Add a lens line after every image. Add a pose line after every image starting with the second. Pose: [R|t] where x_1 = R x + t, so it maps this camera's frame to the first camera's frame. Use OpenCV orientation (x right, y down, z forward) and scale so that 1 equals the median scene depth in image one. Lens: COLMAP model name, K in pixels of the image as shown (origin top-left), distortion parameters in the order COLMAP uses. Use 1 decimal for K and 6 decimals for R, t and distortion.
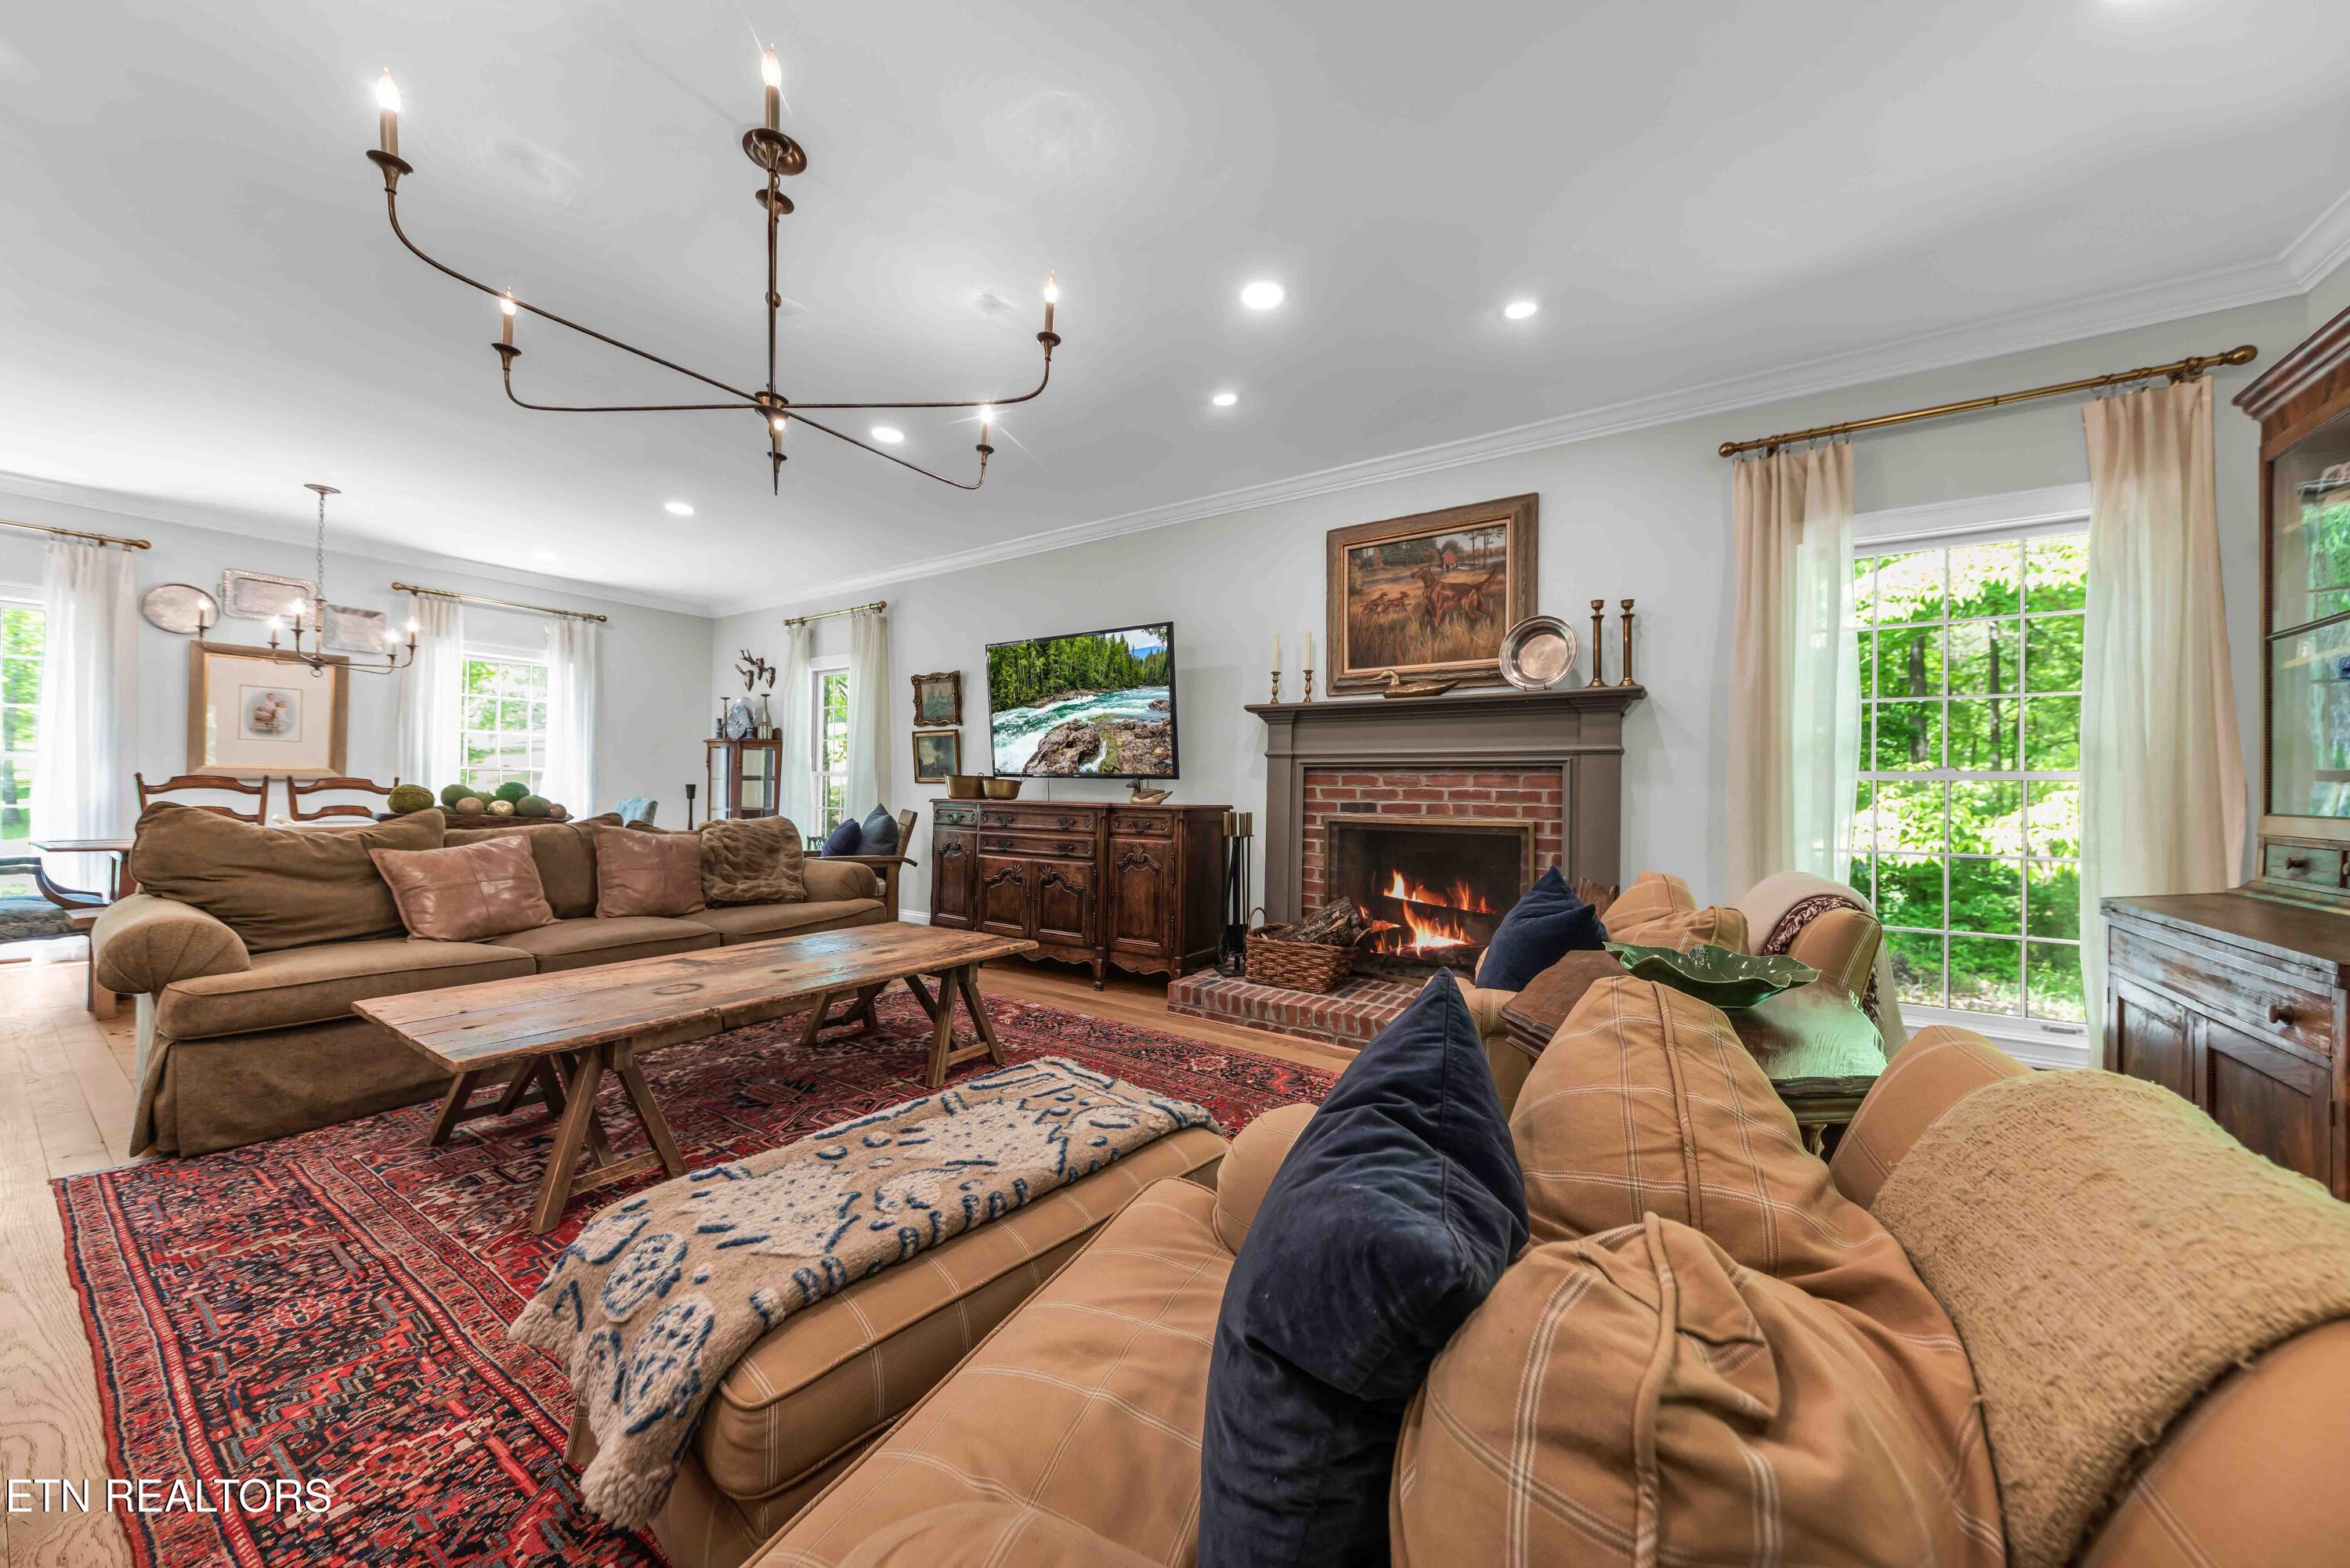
lens RADIAL K [[822.2, 0, 1187.8], [0, 822.2, 775.4], [0, 0, 1]] dist [0.001173, -0.000491]
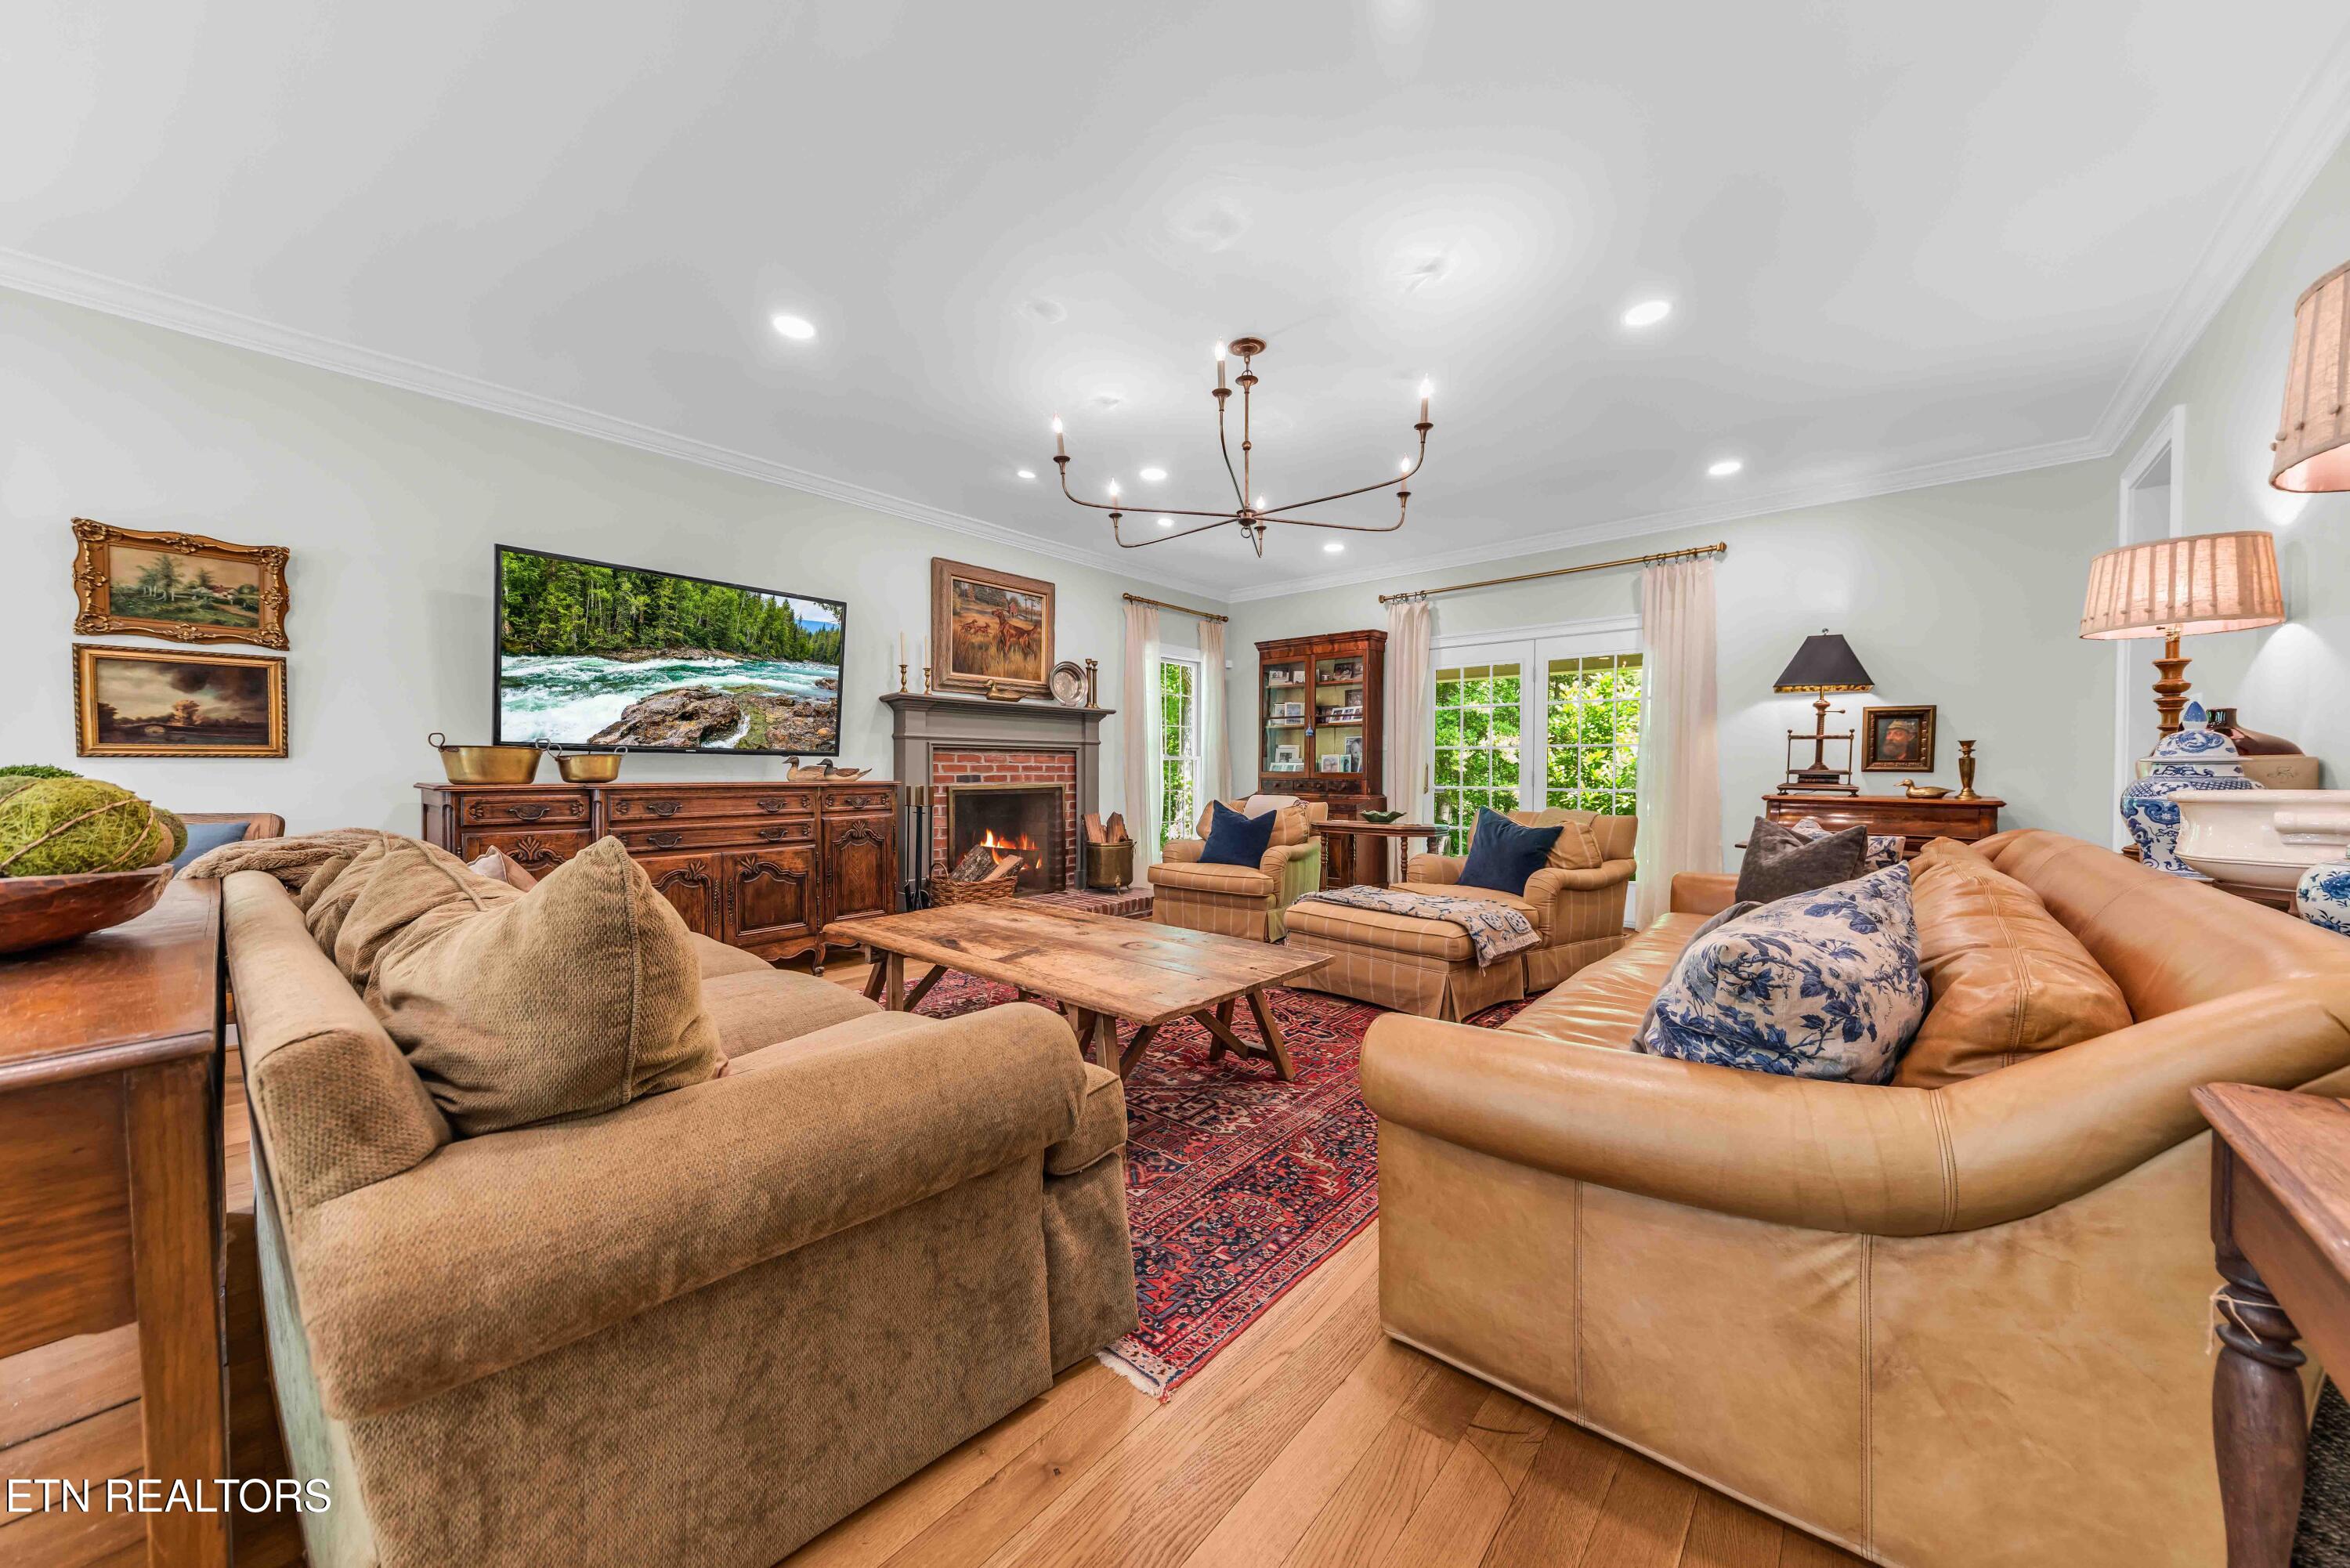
lens RADIAL K [[822.2, 0, 1190.3], [0, 822.2, 780.7], [0, 0, 1]] dist [0.001173, -0.000491]
pose [[0.107781, -0.031347, 0.993680, -1.004883], [-0.017520, 0.999288, 0.033425, -0.008183], [-0.994020, -0.021012, 0.107155, 0.461470]]
